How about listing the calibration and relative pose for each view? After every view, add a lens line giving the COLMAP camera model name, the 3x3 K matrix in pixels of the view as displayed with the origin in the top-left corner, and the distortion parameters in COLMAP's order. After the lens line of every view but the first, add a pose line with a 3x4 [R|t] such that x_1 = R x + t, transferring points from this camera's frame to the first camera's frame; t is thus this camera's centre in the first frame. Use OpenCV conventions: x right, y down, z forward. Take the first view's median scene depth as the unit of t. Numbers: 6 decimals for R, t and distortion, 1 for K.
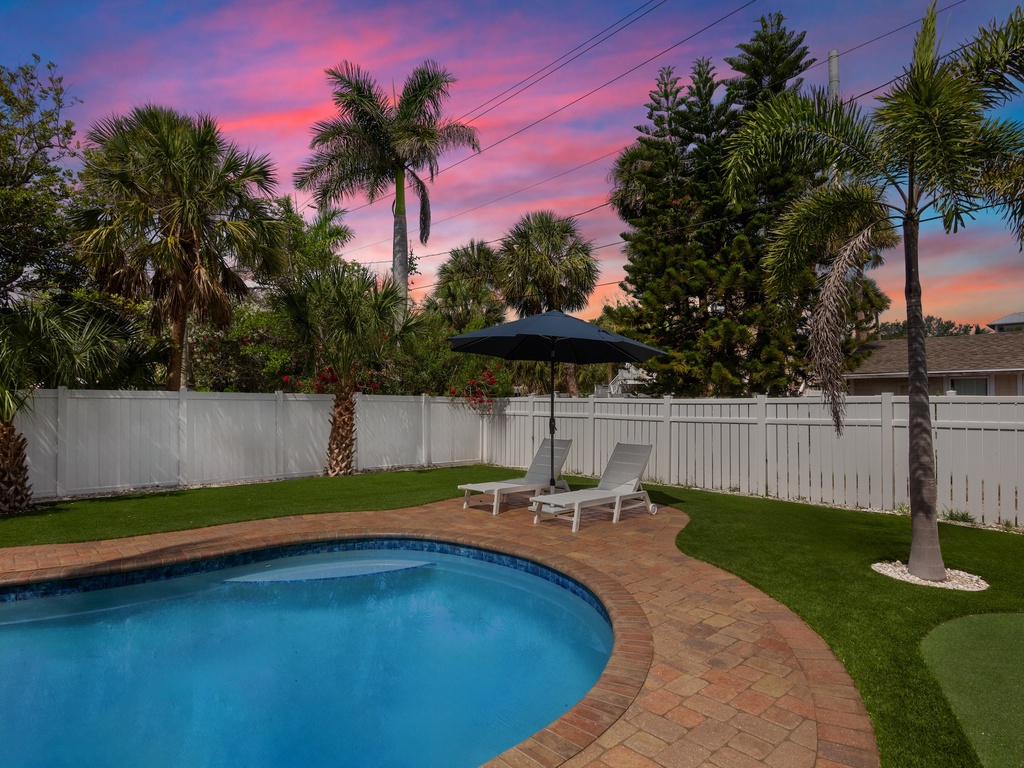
lens RADIAL K [[569.9, 0, 512.0], [0, 569.9, 384.0], [0, 0, 1]] dist [-0.013269, -0.000701]
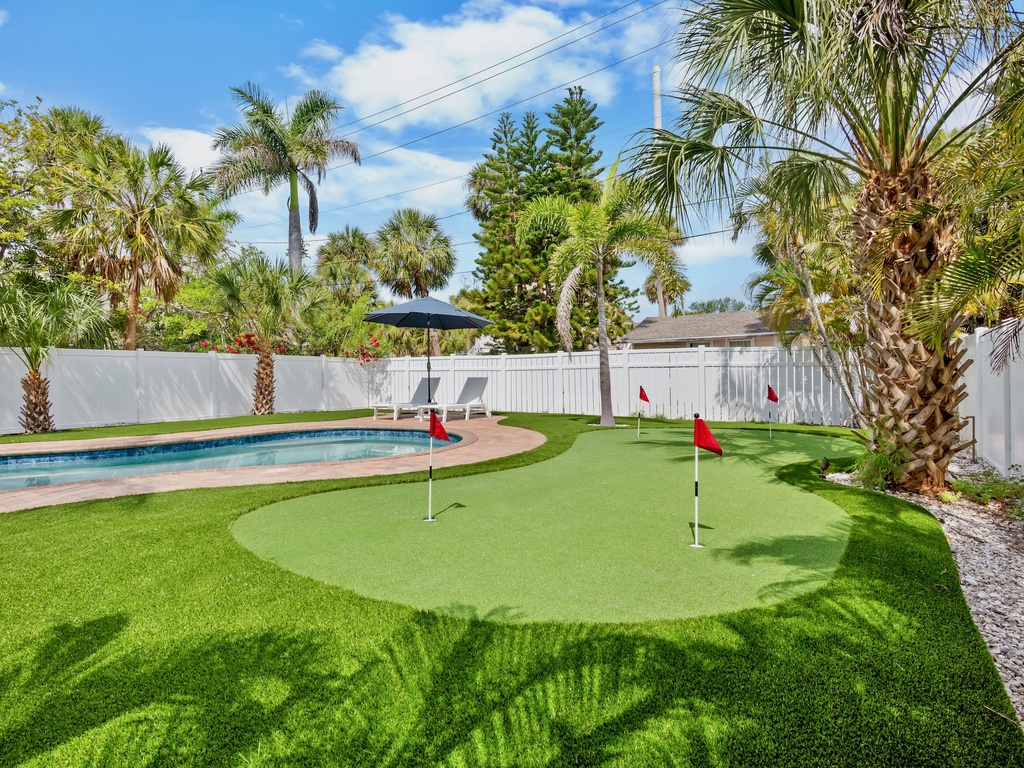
lens RADIAL K [[564.3, 0, 510.8], [0, 564.3, 377.4], [0, 0, 1]] dist [-0.018938, -0.000989]
pose [[0.970670, -0.015556, 0.239914, -0.044709], [0.007067, 0.999319, 0.036204, 0.023256], [-0.240314, -0.033447, 0.970119, -0.315917]]
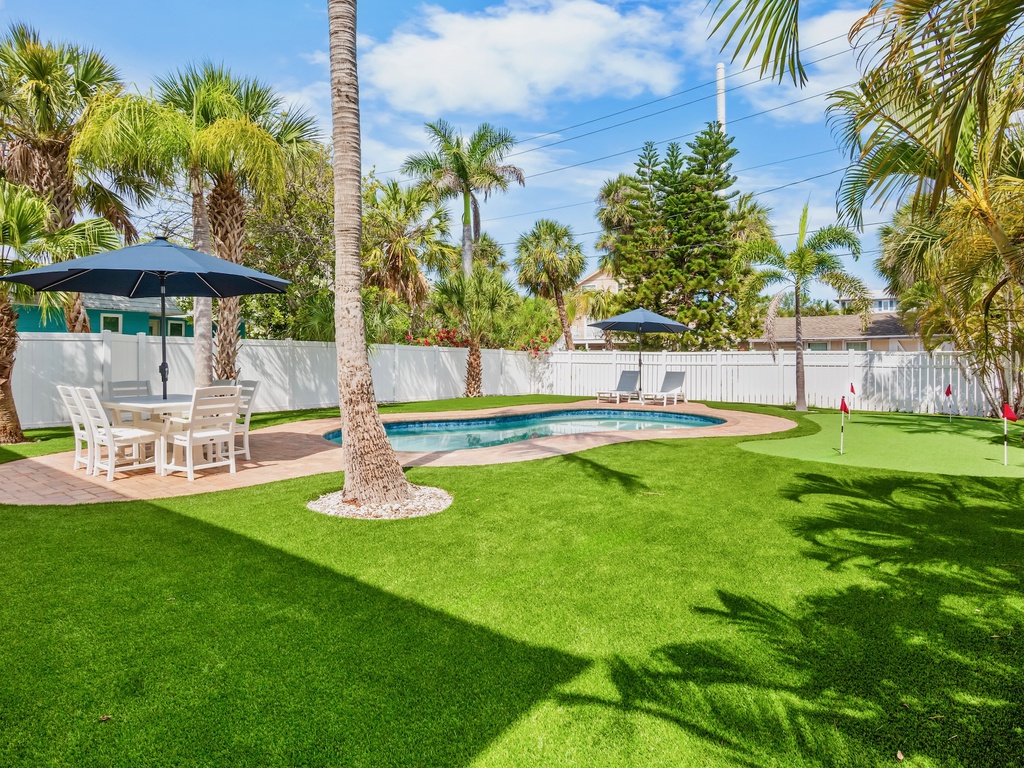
lens RADIAL K [[580.1, 0, 439.5], [0, 580.1, 358.6], [0, 0, 1]] dist [-0.064433, 0.000610]
pose [[0.996366, 0.001702, 0.085158, -0.439564], [-0.004538, 0.999441, 0.033116, -0.007344], [-0.085055, -0.033382, 0.995817, -0.546522]]
